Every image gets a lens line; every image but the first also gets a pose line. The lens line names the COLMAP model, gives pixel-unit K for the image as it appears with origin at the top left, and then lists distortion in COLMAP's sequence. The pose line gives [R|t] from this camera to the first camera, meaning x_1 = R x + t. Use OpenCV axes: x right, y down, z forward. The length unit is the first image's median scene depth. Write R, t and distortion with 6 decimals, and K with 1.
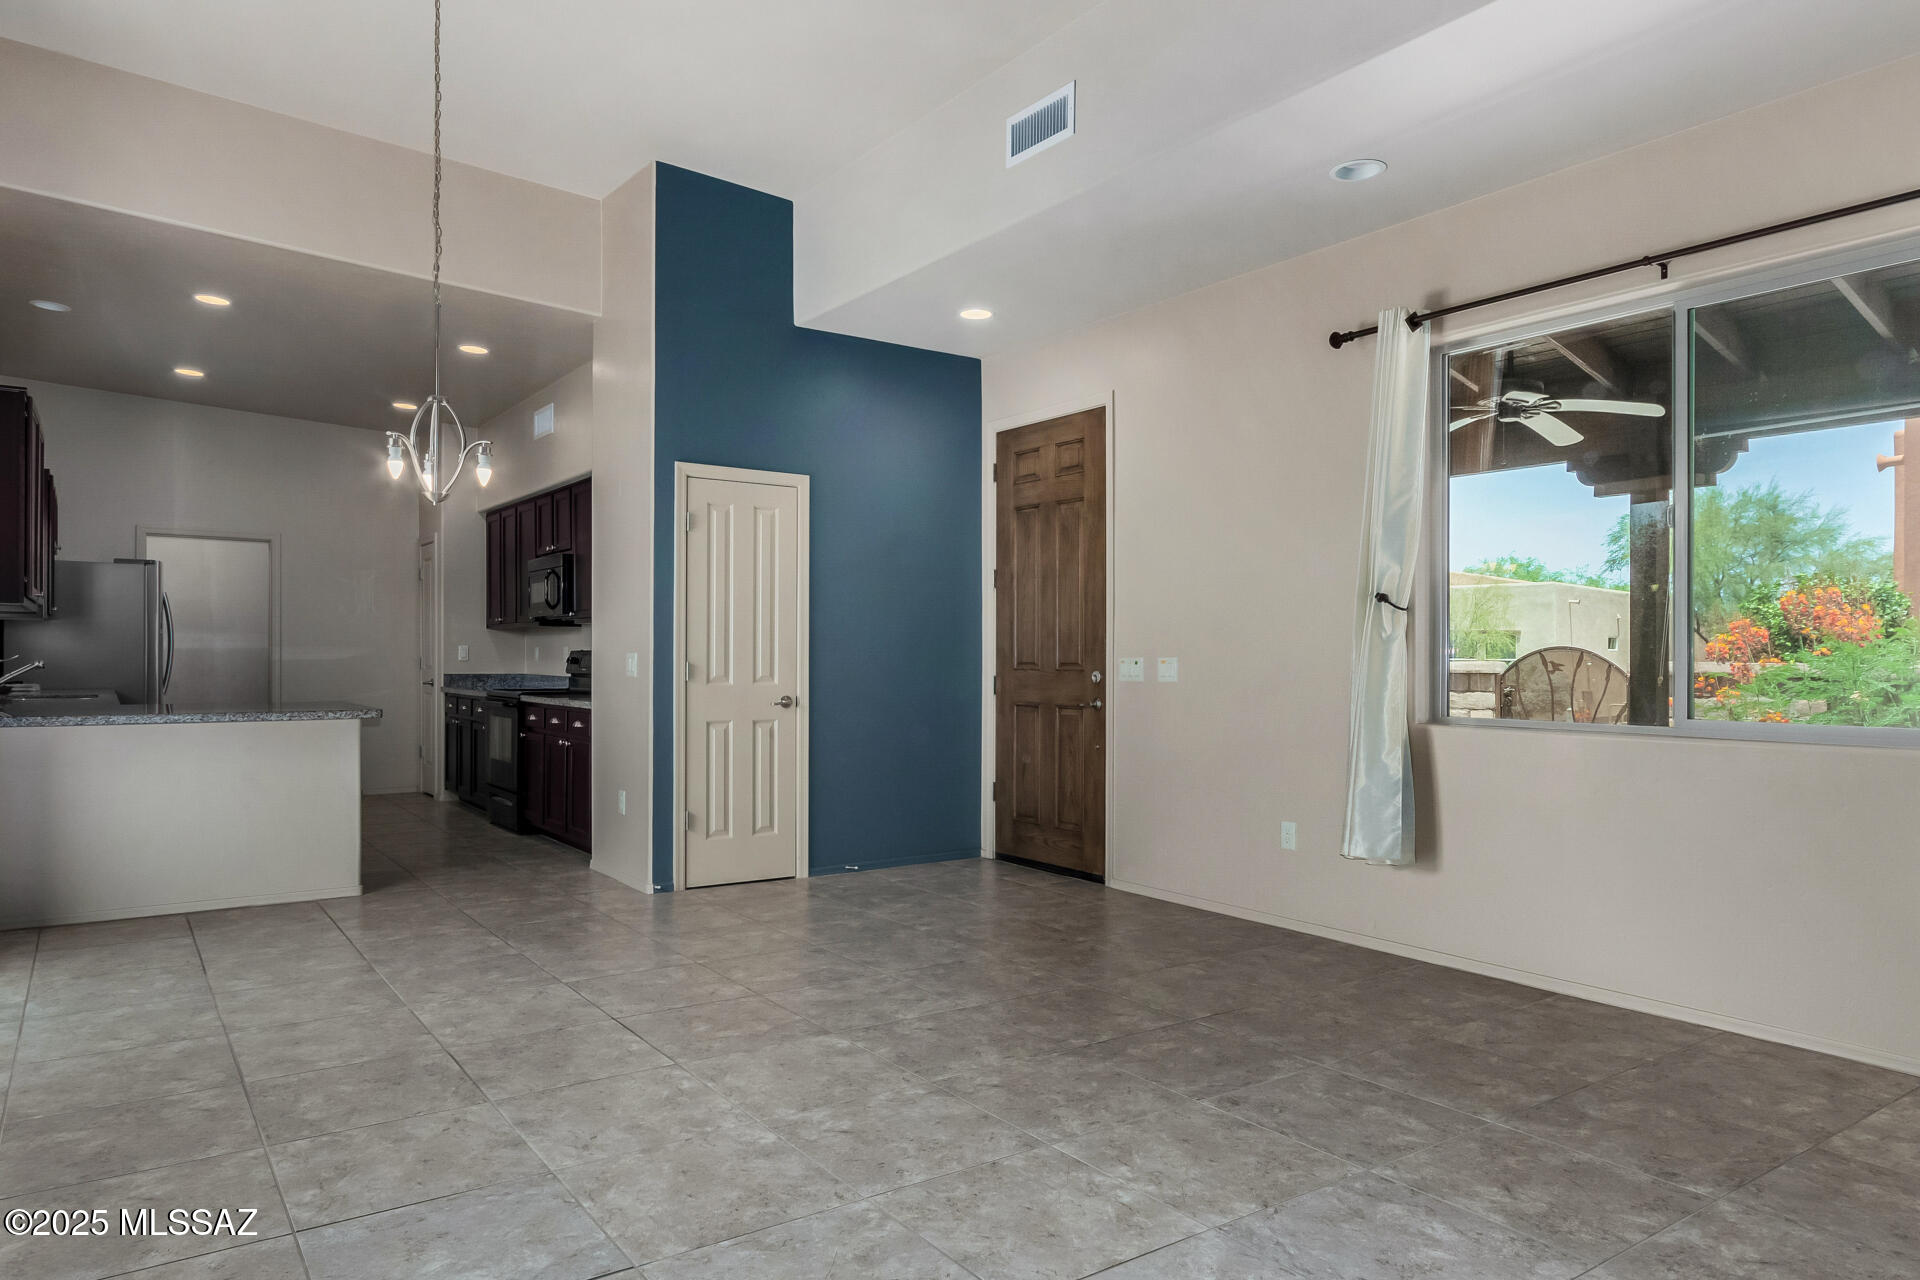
lens RADIAL K [[1207.1, 0, 946.8], [0, 1207.1, 650.5], [0, 0, 1]] dist [0.004318, 0.002863]
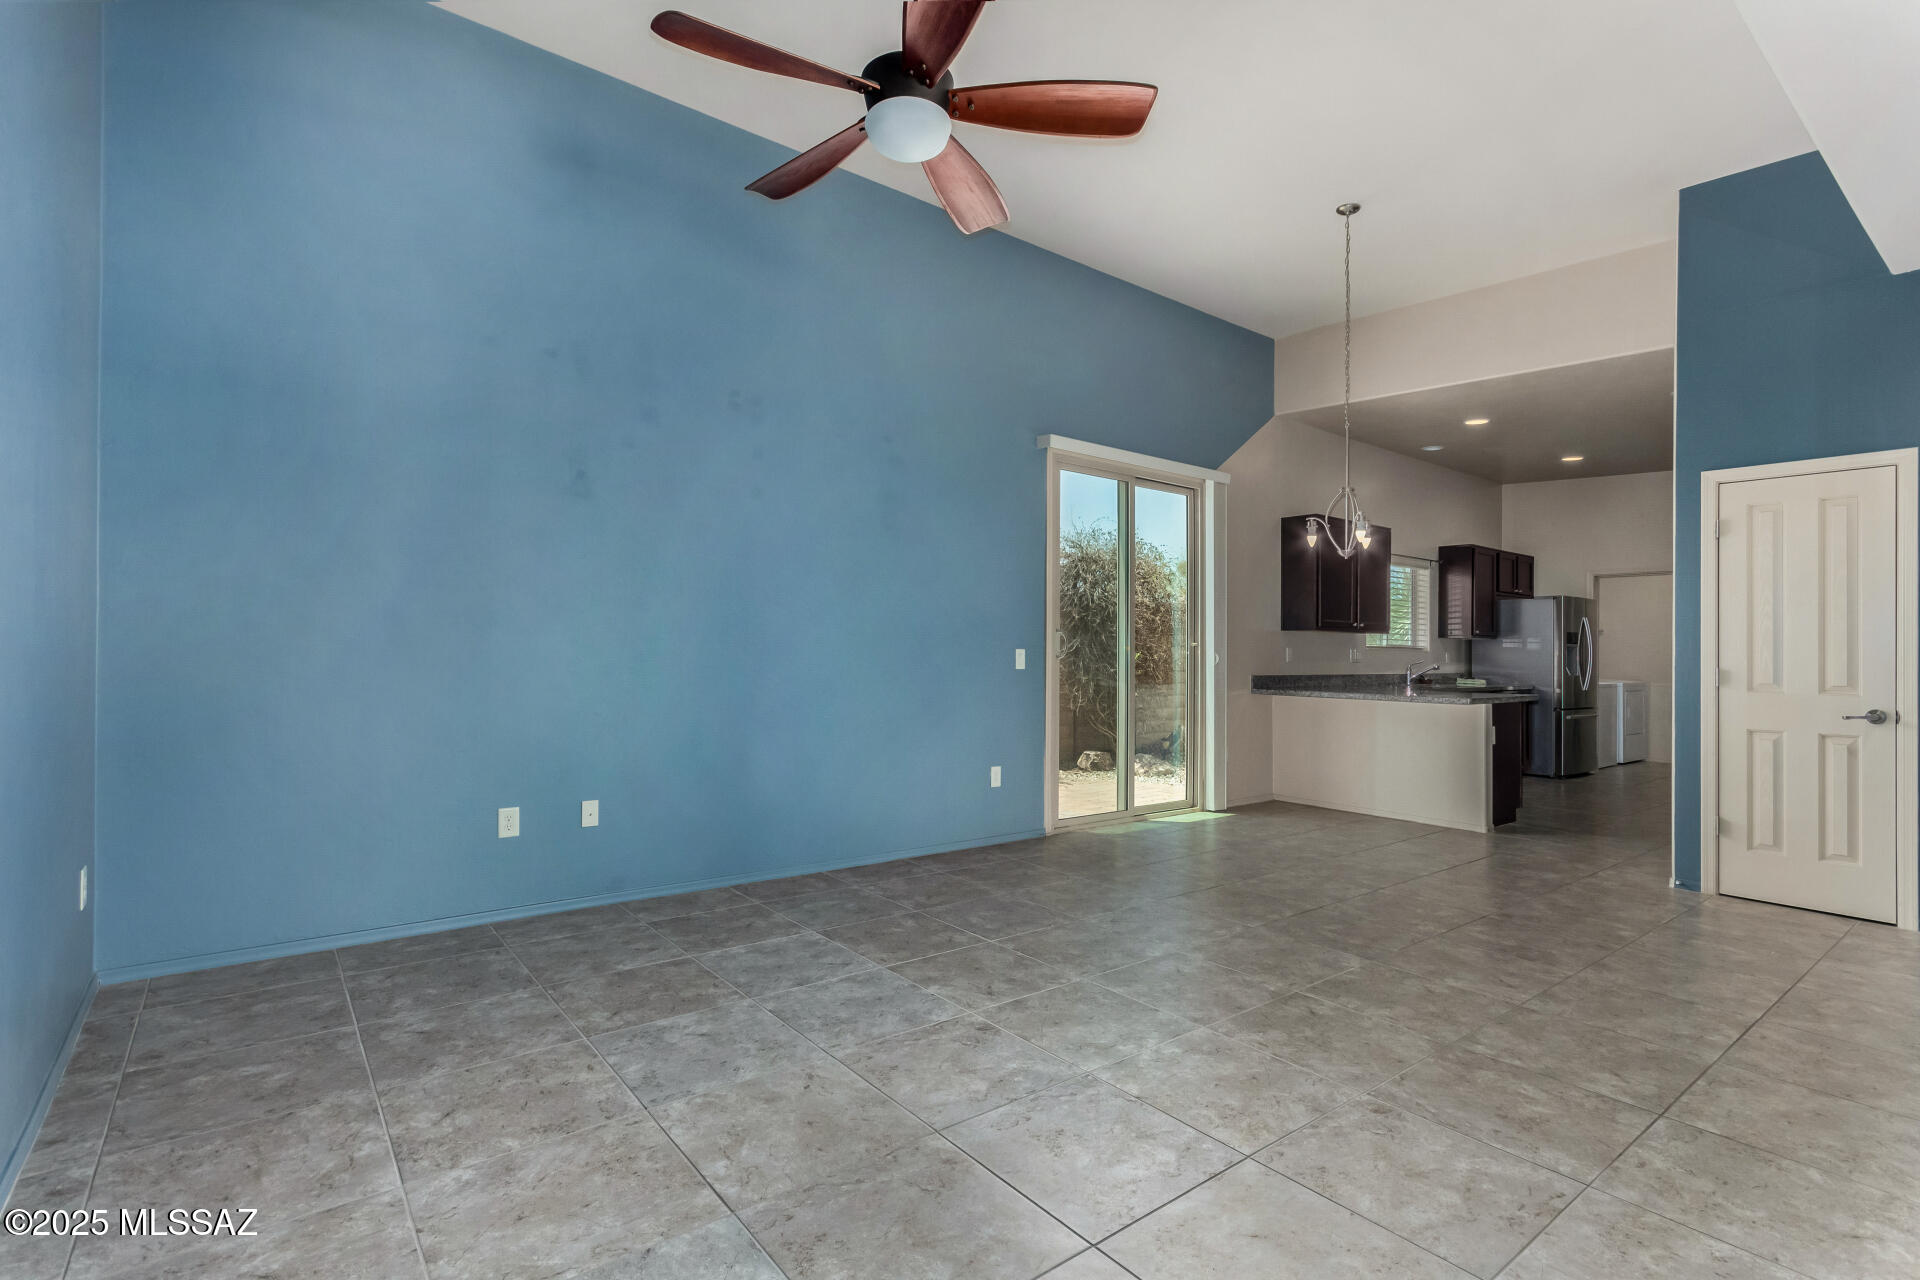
lens RADIAL K [[903.7, 0, 960.2], [0, 903.7, 642.1], [0, 0, 1]] dist [0.003657, 0.002079]
pose [[0.051558, -0.016330, -0.998536, 0.842251], [-0.008403, 0.999824, -0.016785, 0.010260], [0.998635, 0.009257, 0.051412, 0.548504]]
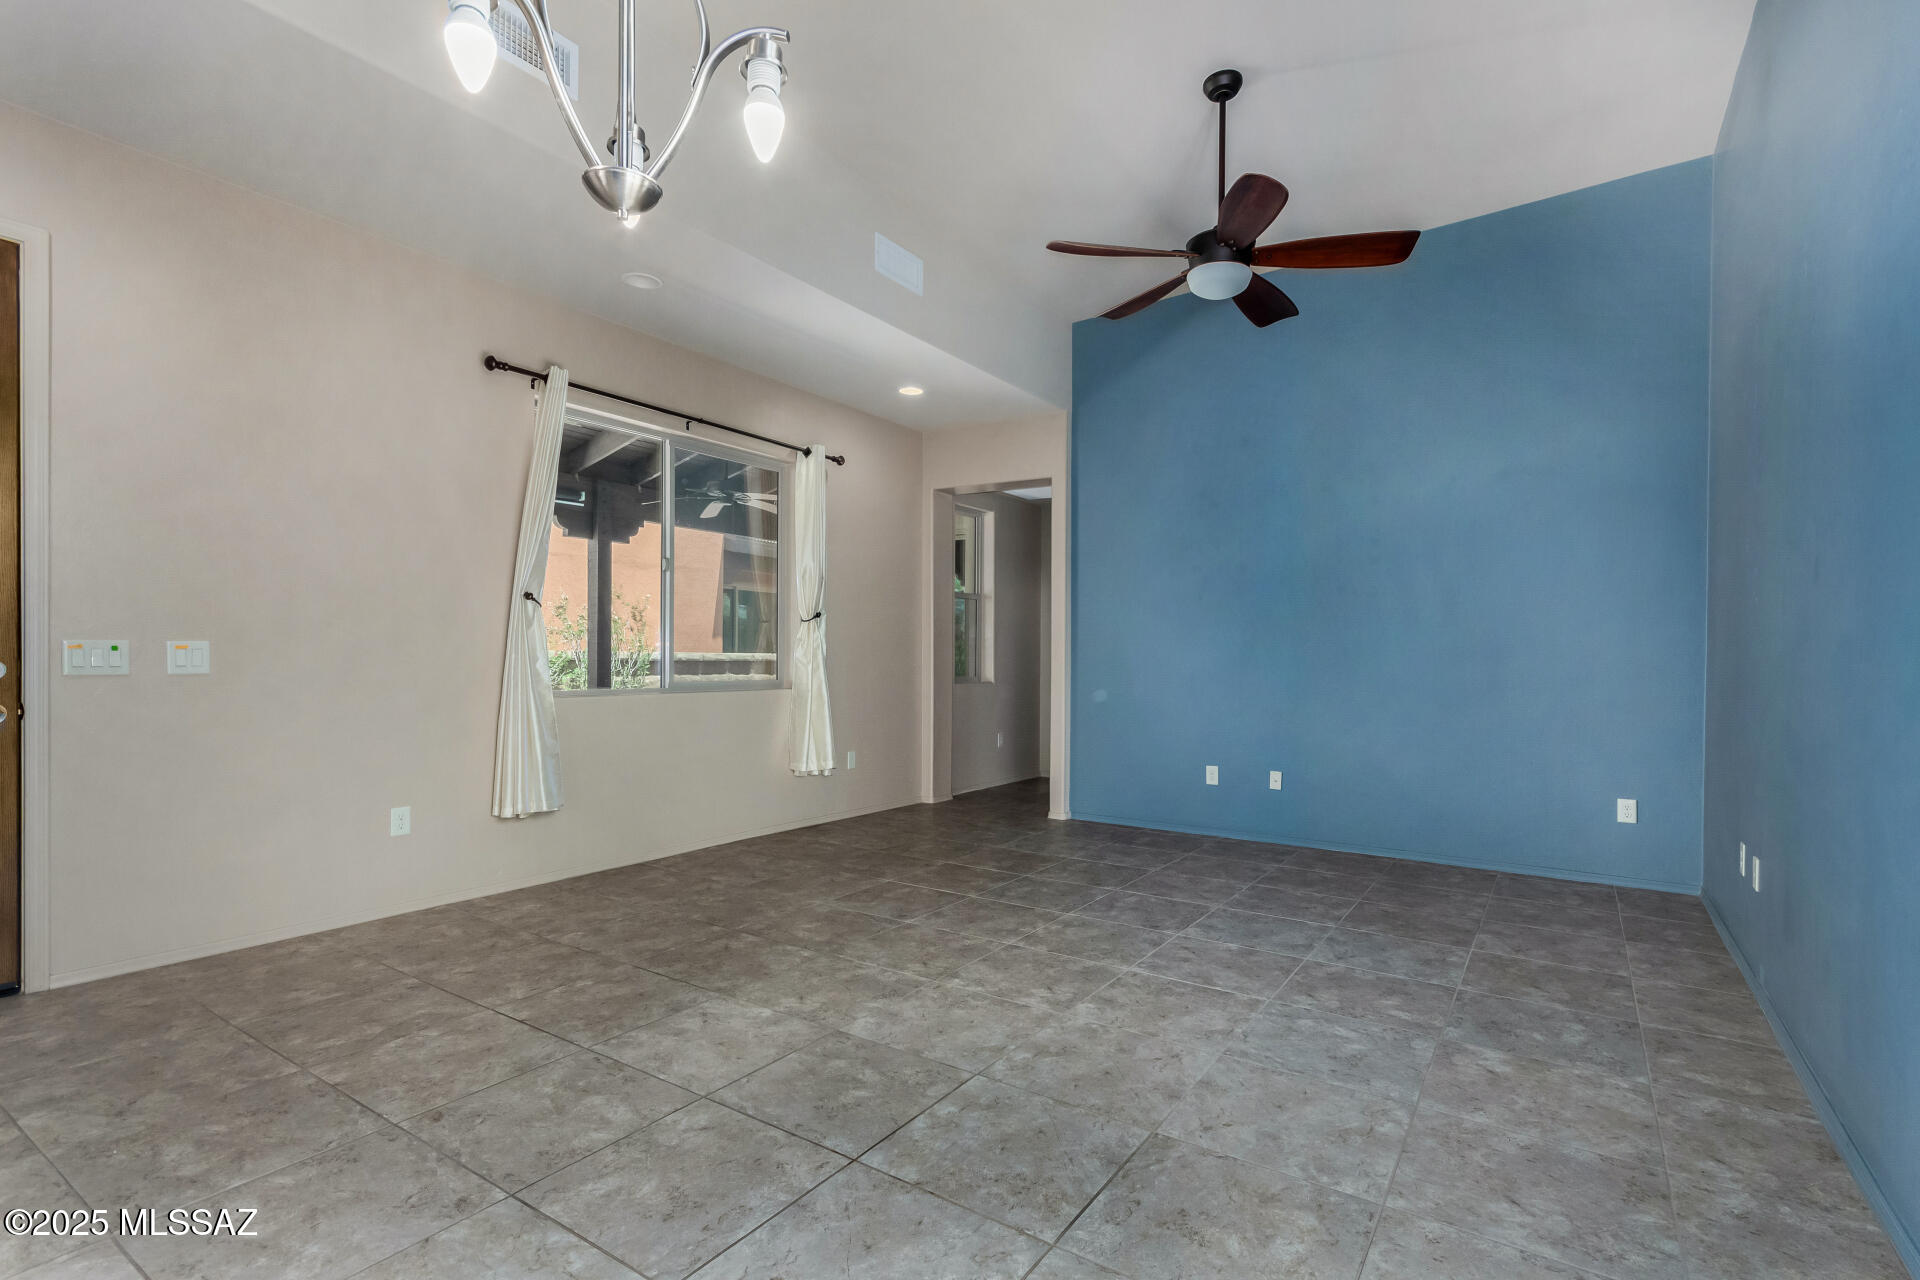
lens RADIAL K [[903.7, 0, 962.3], [0, 903.7, 644.2], [0, 0, 1]] dist [0.003657, 0.002079]
pose [[-0.359391, -0.000704, 0.933187, -0.854471], [-0.021665, 0.999736, -0.007589, 0.002647], [-0.932936, -0.022945, -0.359311, 1.220944]]
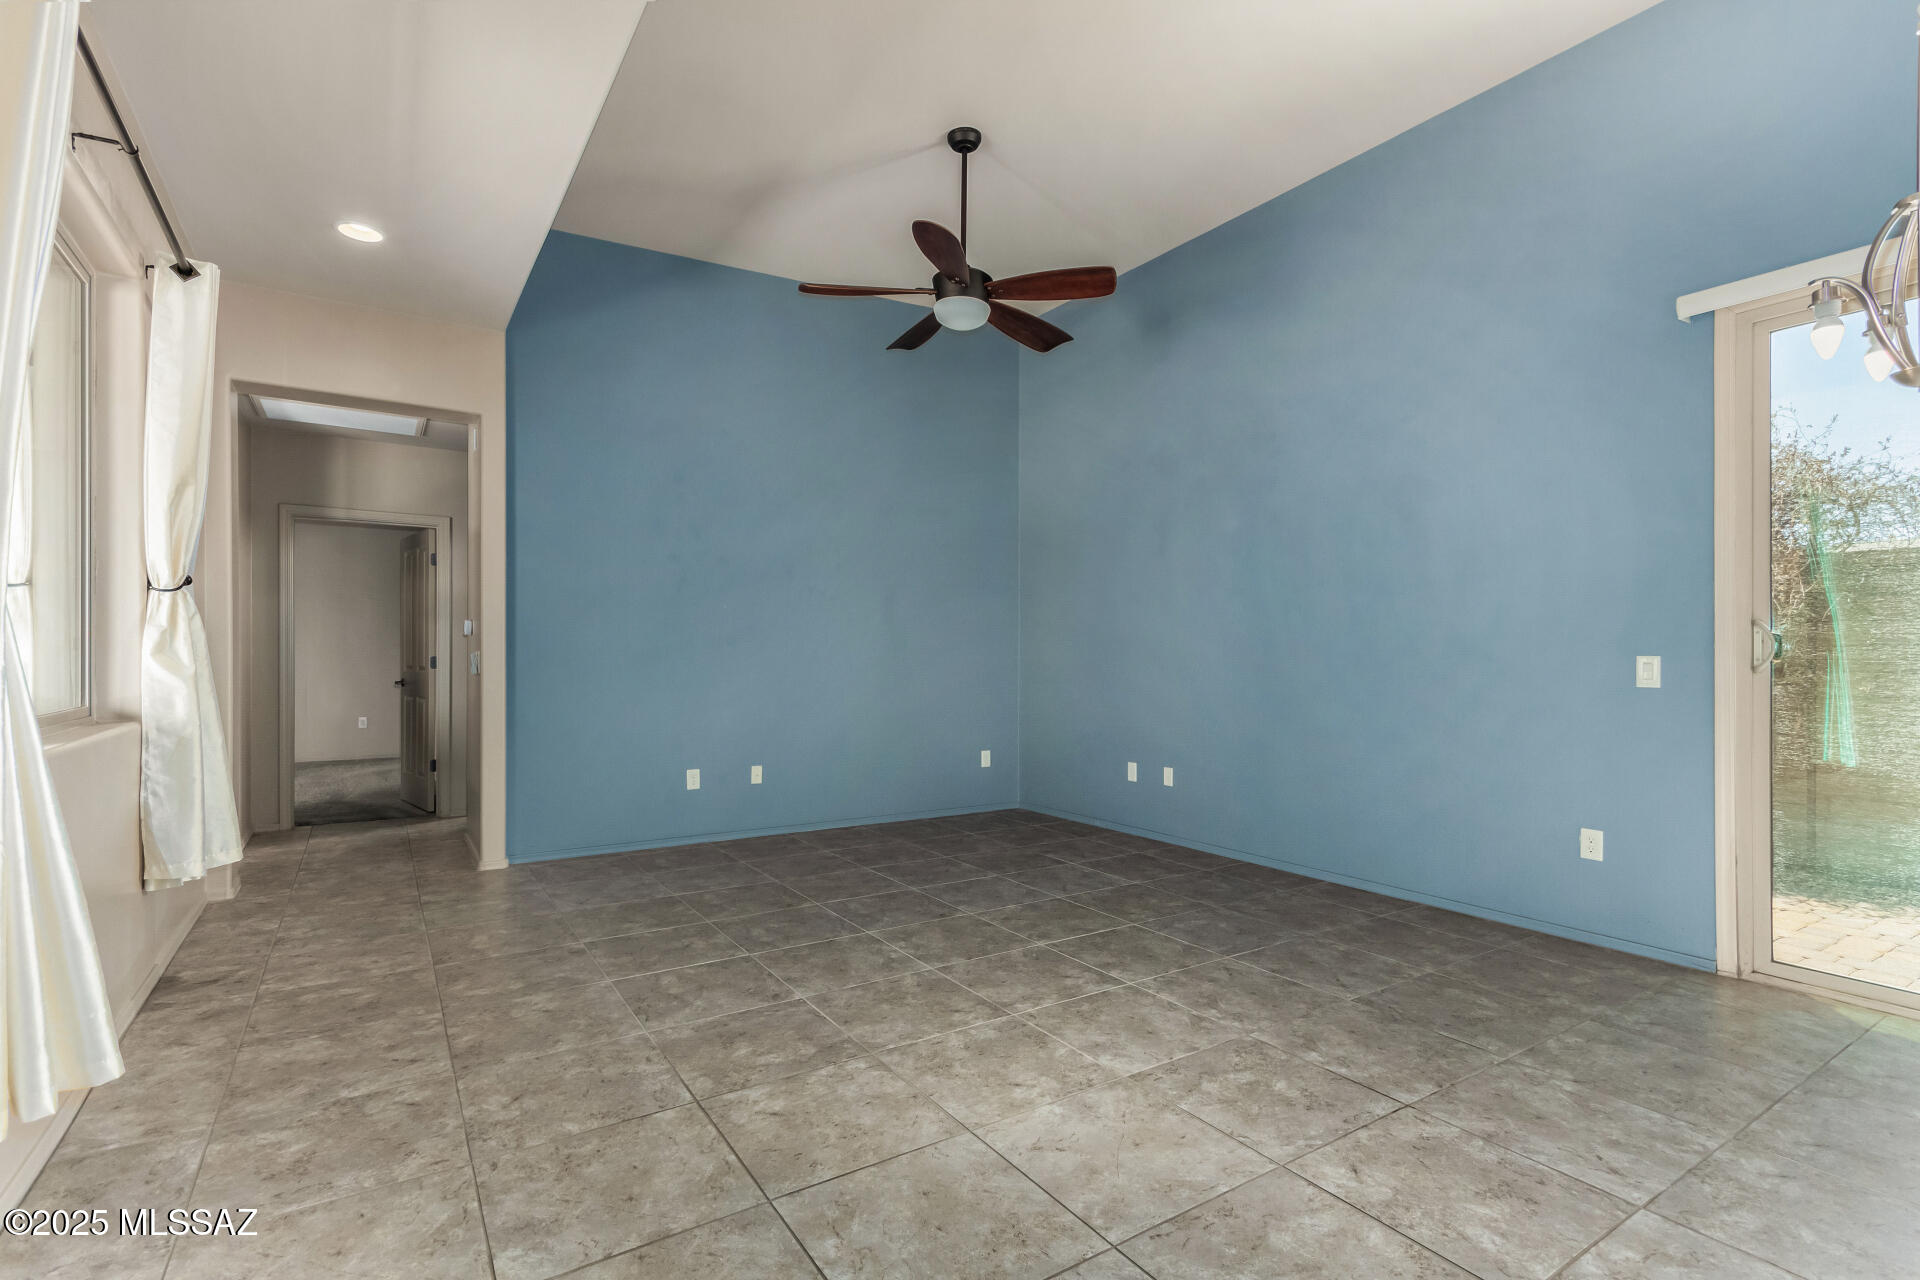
lens RADIAL K [[903.7, 0, 974.9], [0, 903.7, 647.2], [0, 0, 1]] dist [0.003657, 0.002079]
pose [[-0.999578, -0.013171, 0.025885, 0.004233], [-0.013591, 0.999778, -0.016103, 0.011767], [-0.025667, -0.016448, -0.999535, 1.736216]]
